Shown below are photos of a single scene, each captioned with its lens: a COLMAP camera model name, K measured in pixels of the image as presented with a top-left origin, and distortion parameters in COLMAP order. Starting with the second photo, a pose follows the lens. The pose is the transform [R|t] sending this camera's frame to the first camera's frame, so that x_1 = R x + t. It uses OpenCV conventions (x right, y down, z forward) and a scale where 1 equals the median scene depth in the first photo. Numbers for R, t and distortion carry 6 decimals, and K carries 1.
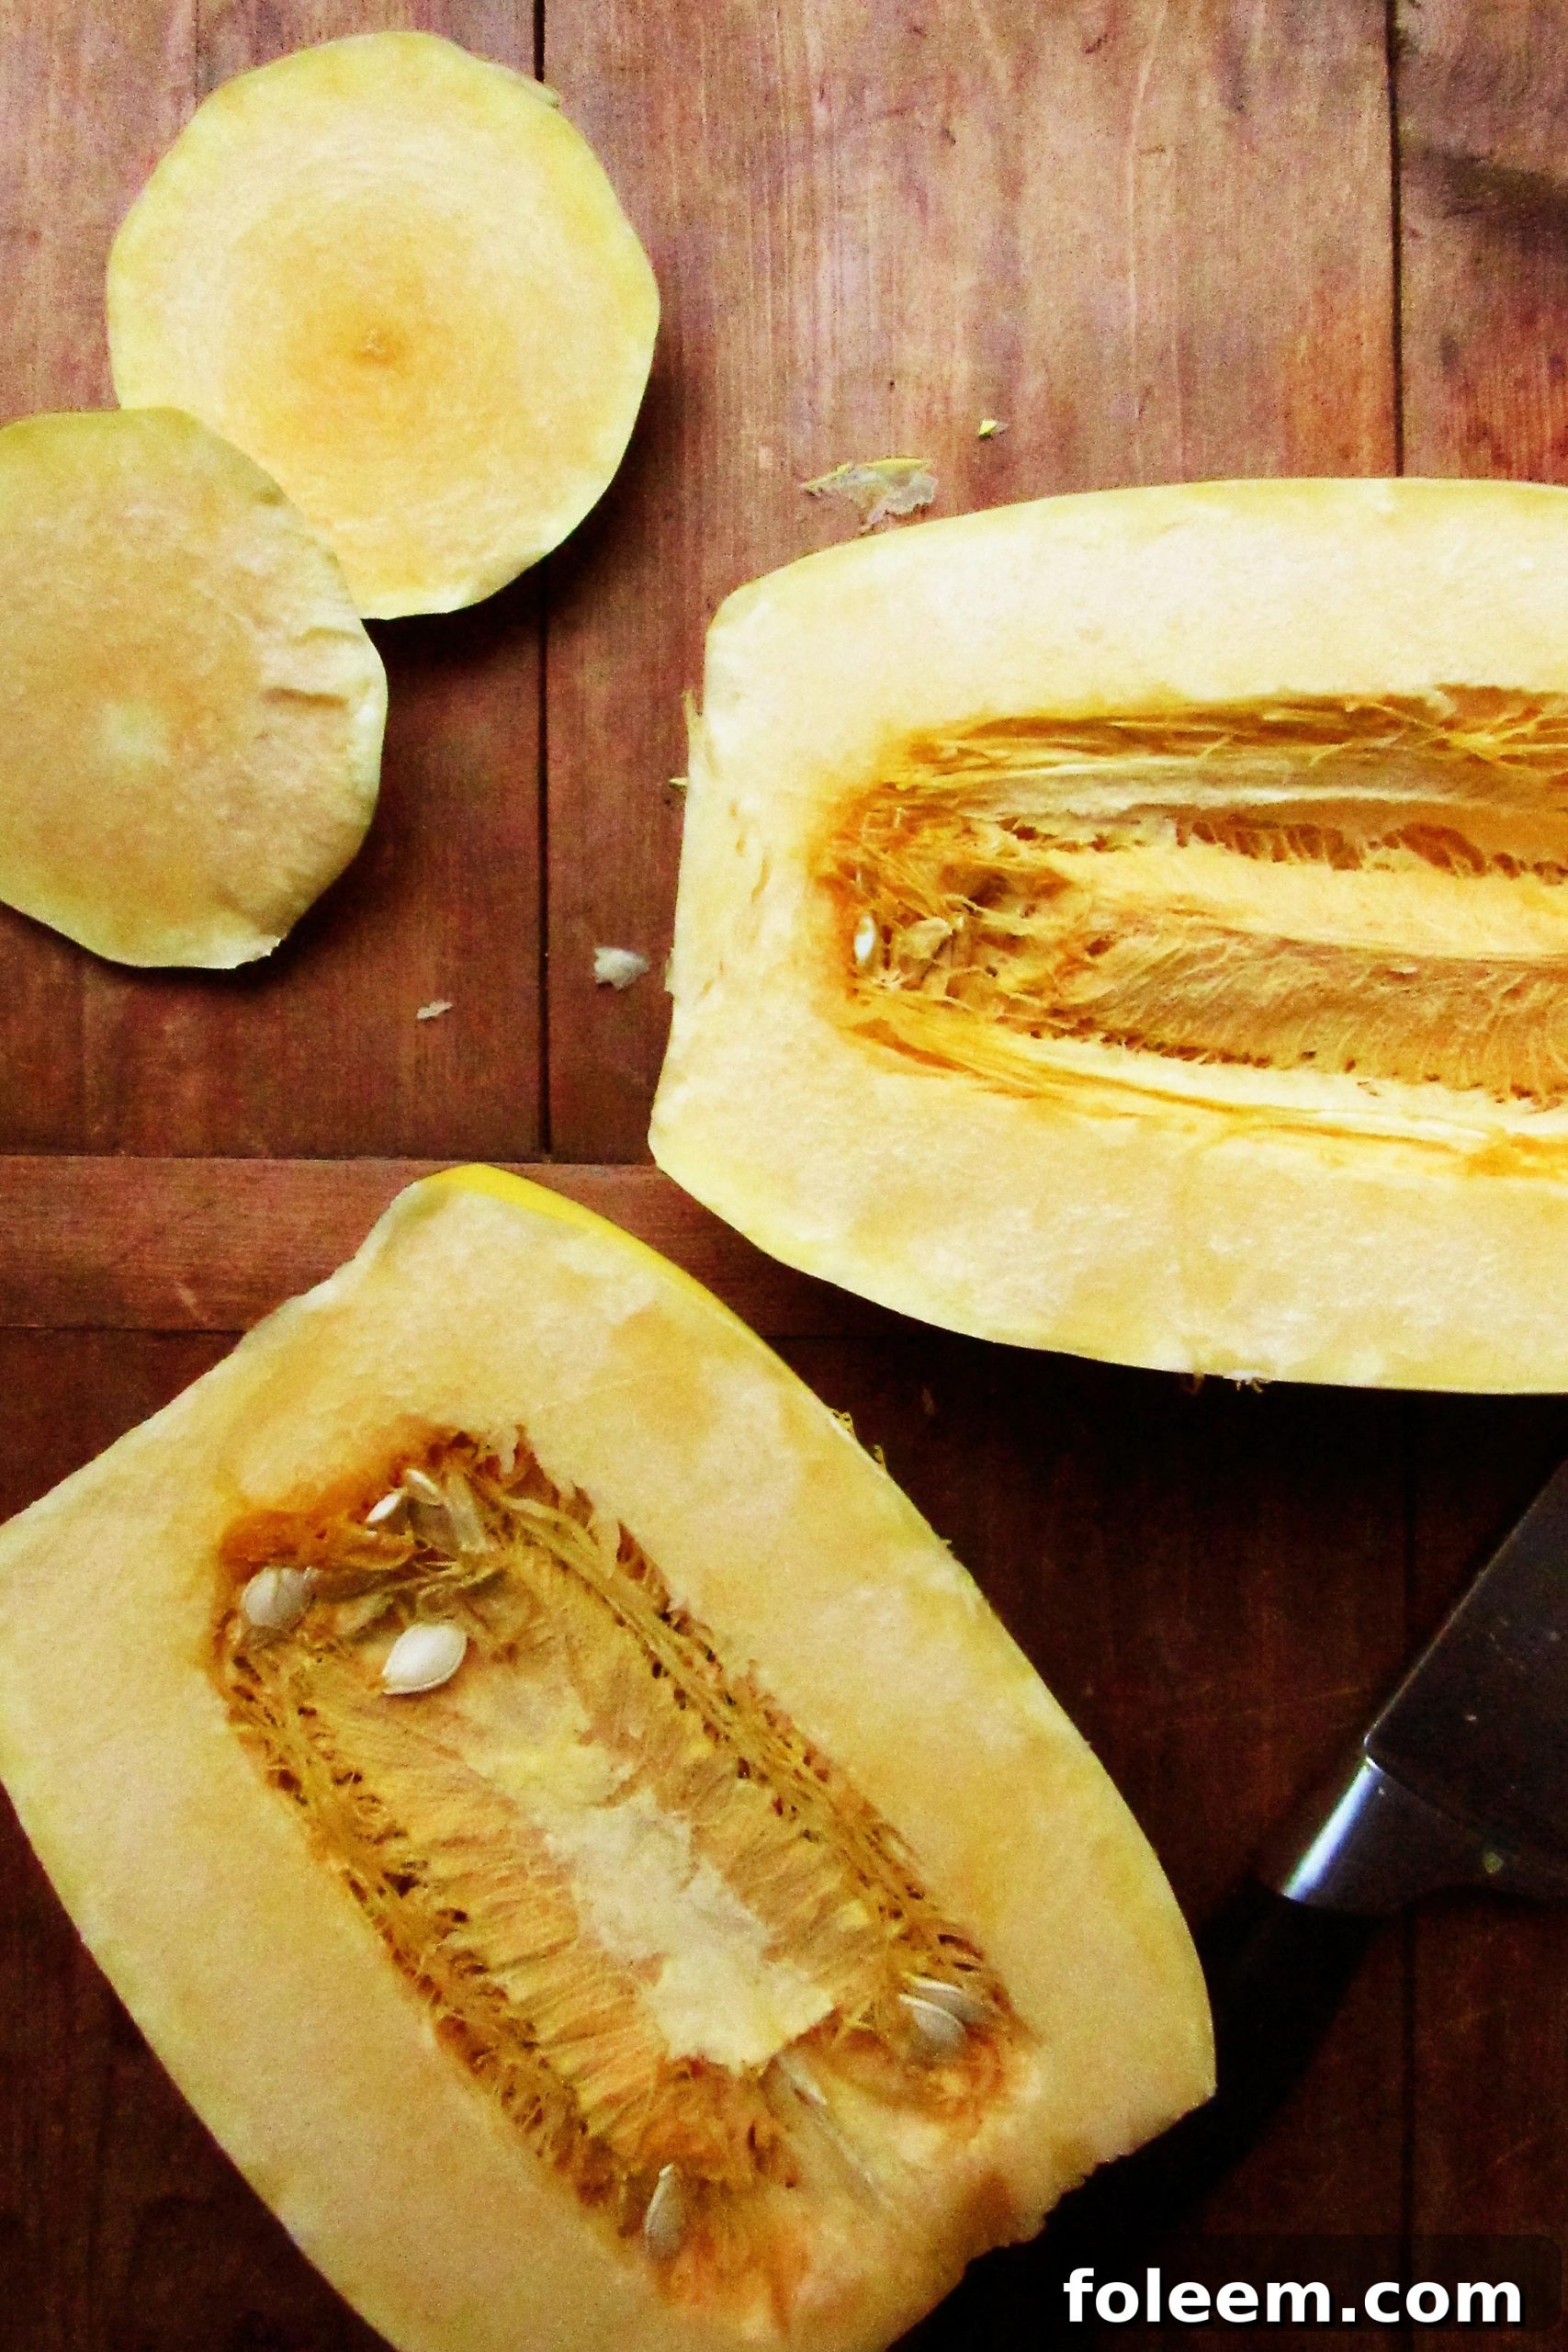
lens RADIAL K [[5943.0, 0, 784.0], [0, 5943.0, 1176.0], [0, 0, 1]] dist [-0.080476, -0.293033]
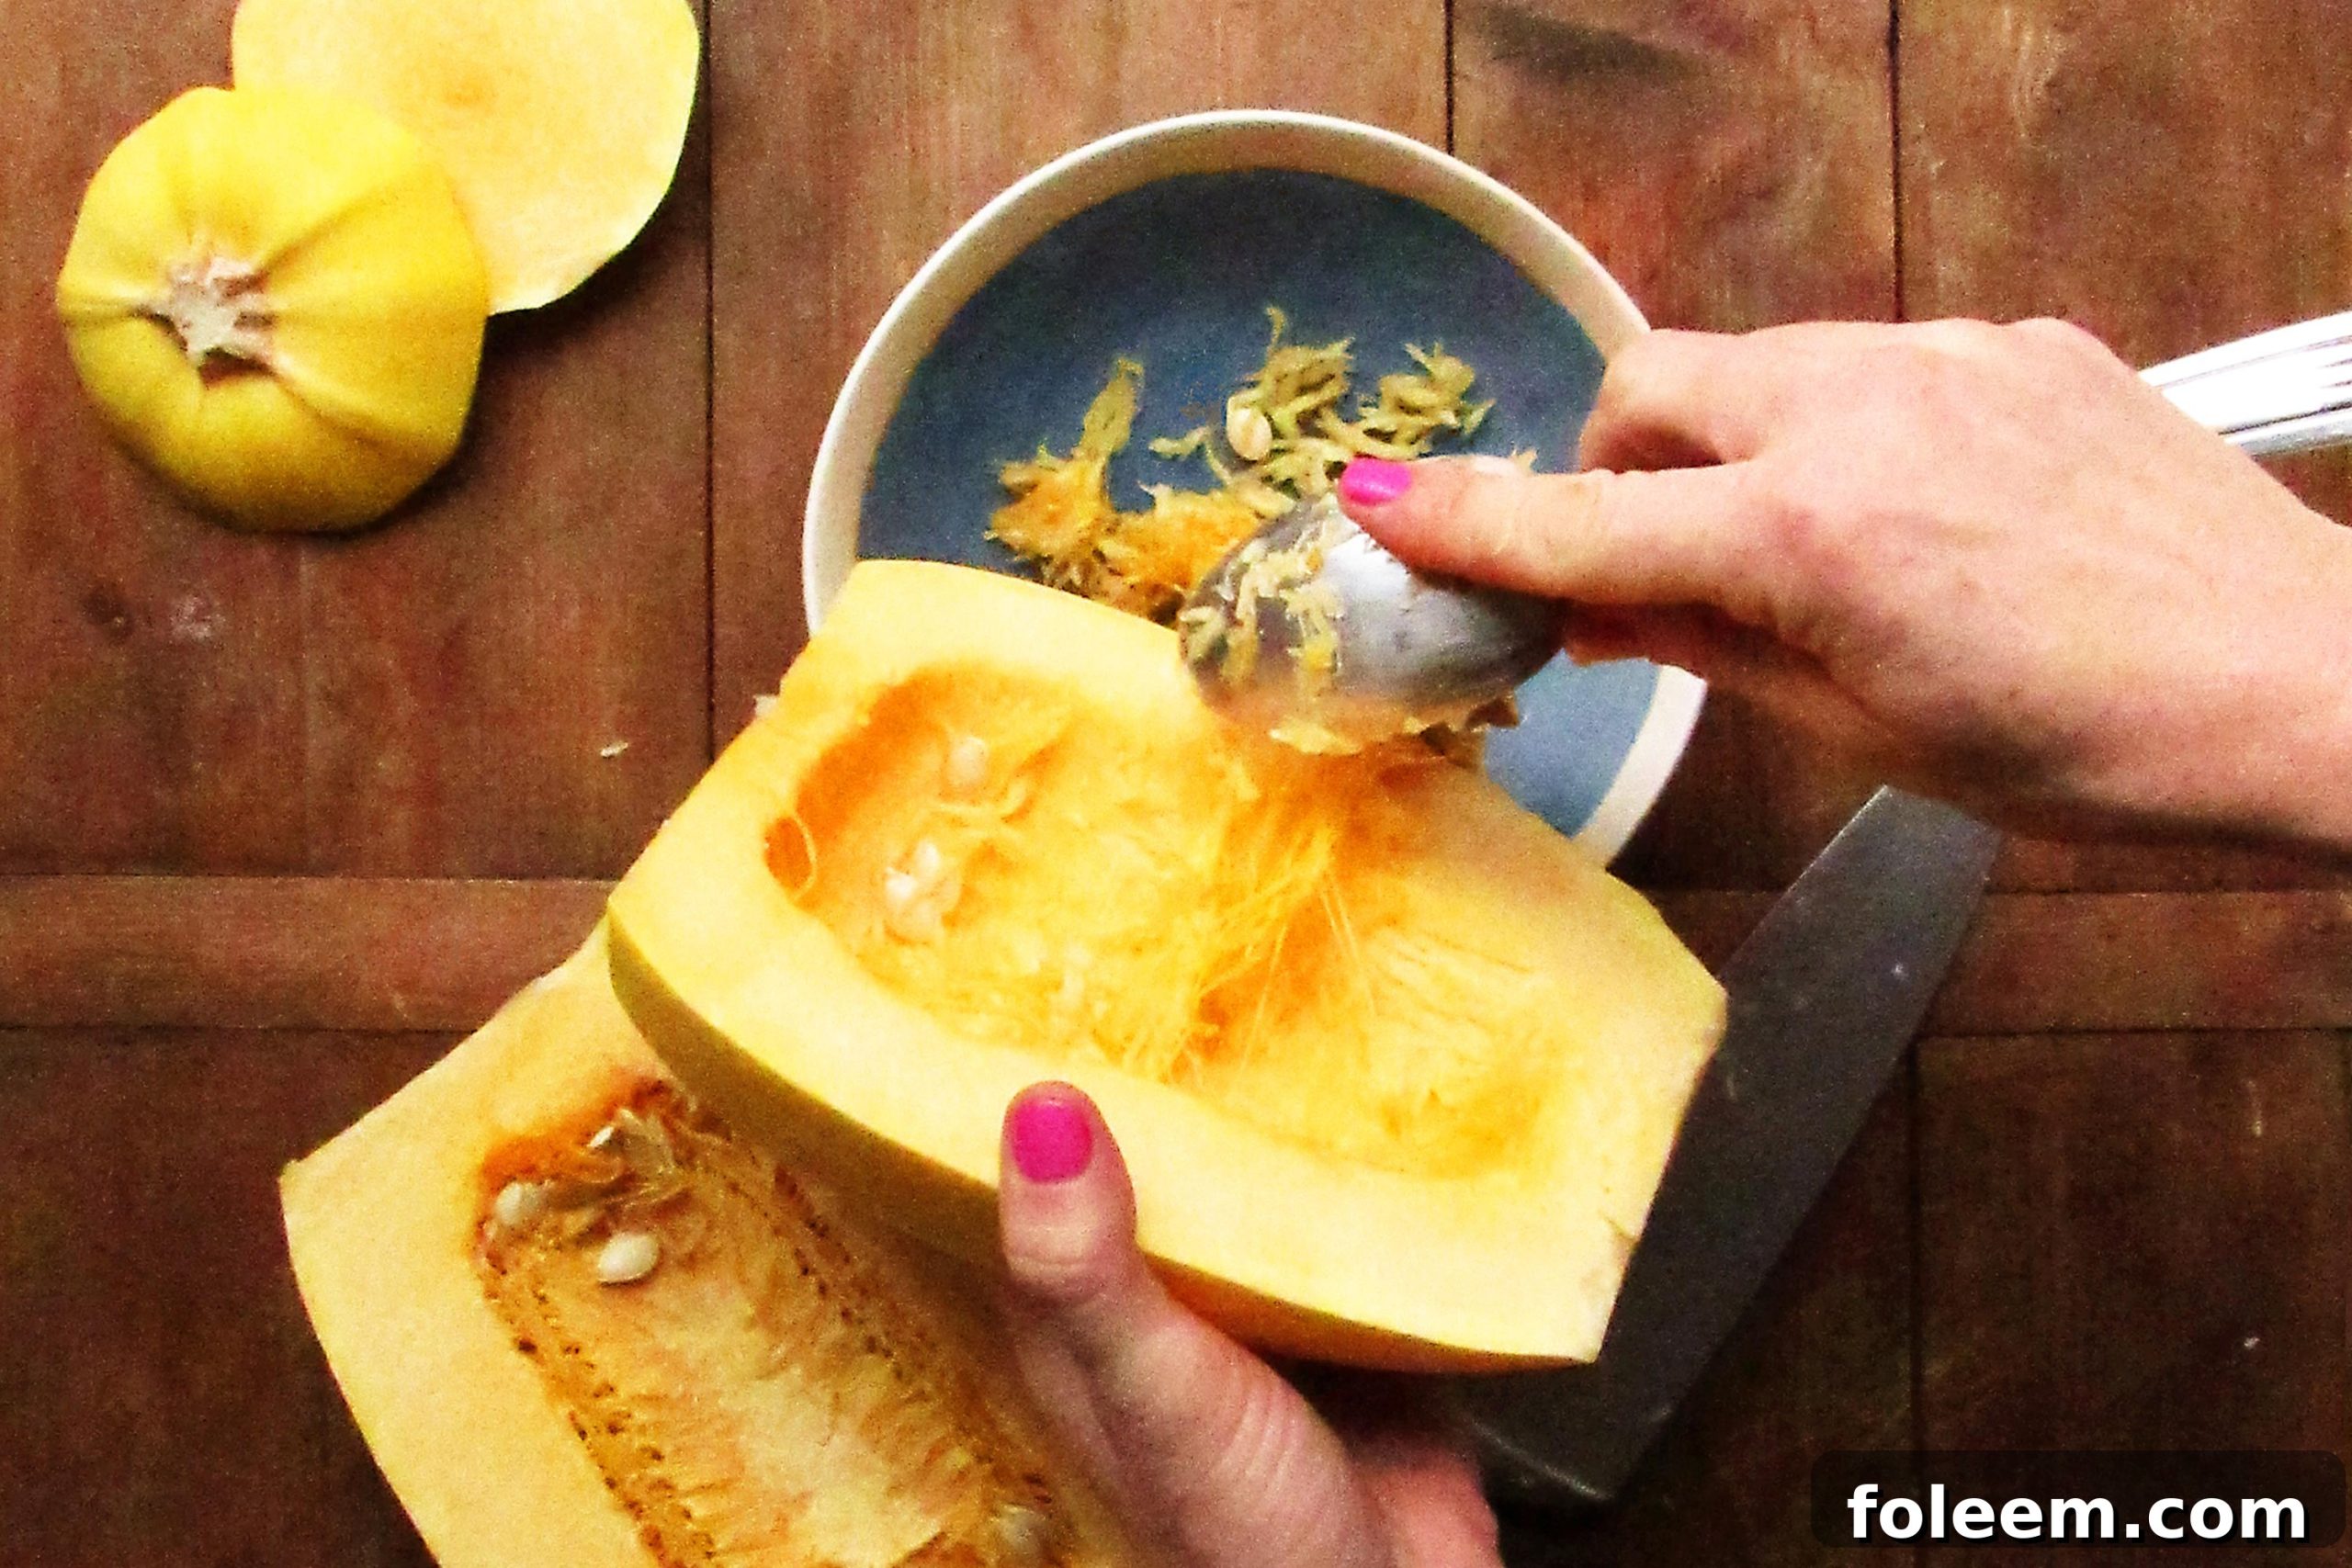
lens RADIAL K [[6107.0, 0, 1176.0], [0, 6107.0, 784.0], [0, 0, 1]] dist [-0.050102, 0.664854]
pose [[0.999290, -0.000739, 0.037663, 0.009825], [0.001438, 0.999827, -0.018536, 0.001336], [-0.037642, 0.018577, 0.999119, -0.353165]]
